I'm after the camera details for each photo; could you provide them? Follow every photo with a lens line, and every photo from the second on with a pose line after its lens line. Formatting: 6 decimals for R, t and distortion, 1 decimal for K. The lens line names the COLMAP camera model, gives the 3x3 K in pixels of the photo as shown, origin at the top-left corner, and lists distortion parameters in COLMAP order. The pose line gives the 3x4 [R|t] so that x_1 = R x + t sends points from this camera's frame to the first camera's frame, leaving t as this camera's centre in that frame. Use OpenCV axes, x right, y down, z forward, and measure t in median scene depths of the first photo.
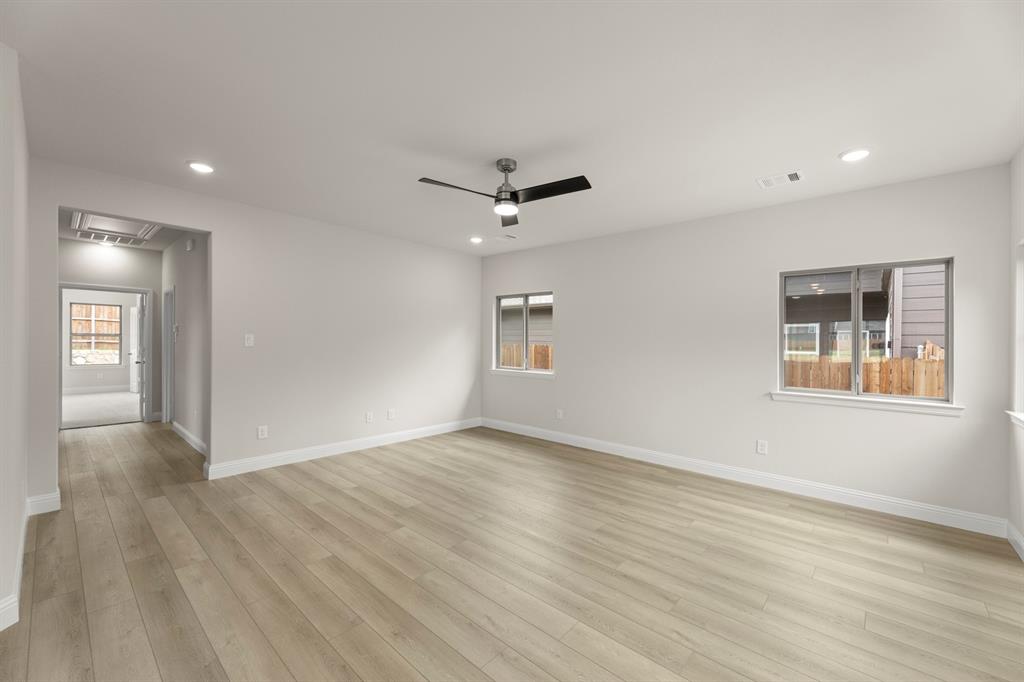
lens RADIAL K [[414.6, 0, 506.7], [0, 414.6, 342.6], [0, 0, 1]] dist [0.000794, -0.000473]
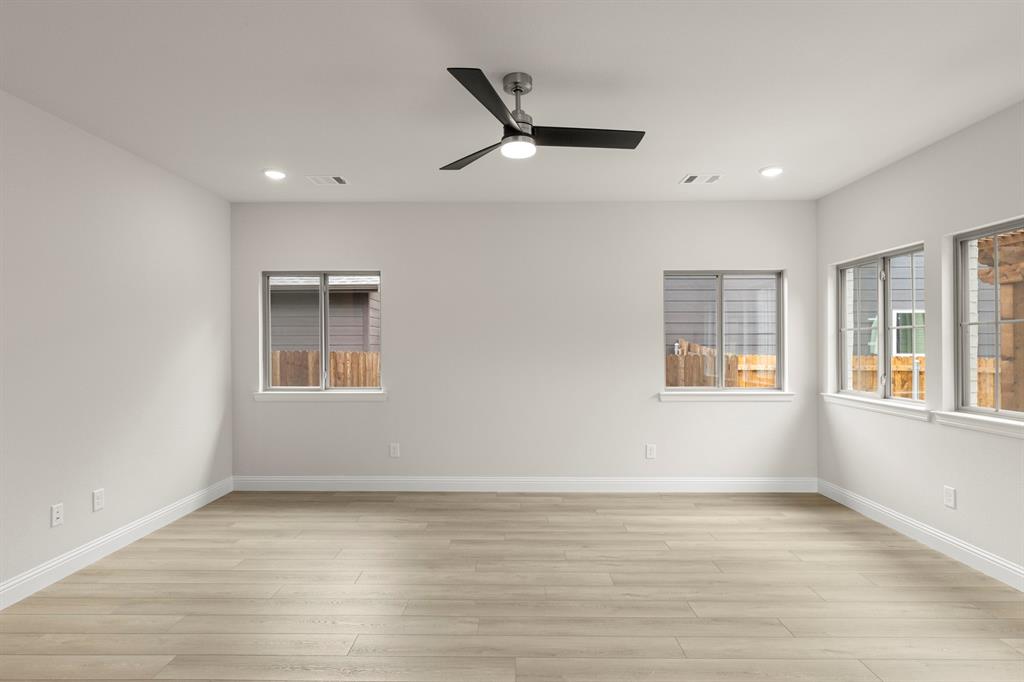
lens RADIAL K [[548.5, 0, 510.0], [0, 548.5, 345.1], [0, 0, 1]] dist [0.000660, -0.000053]
pose [[0.746405, -0.015637, 0.665308, -0.487602], [0.014597, 0.999868, 0.007124, -0.008270], [-0.665332, 0.004394, 0.746535, 0.279516]]
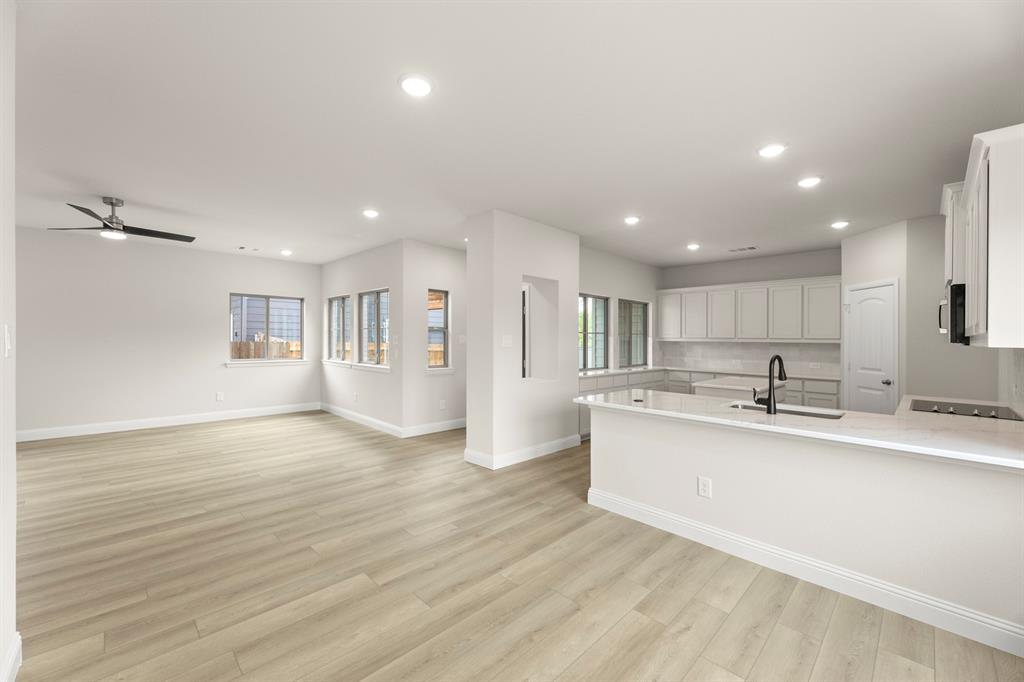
lens RADIAL K [[414.6, 0, 525.7], [0, 414.6, 340.0], [0, 0, 1]] dist [0.000794, -0.000473]
pose [[0.043829, -0.017670, 0.998883, -1.028758], [-0.006245, 0.999819, 0.017960, -0.013042], [-0.999020, -0.007025, 0.043711, -0.308596]]
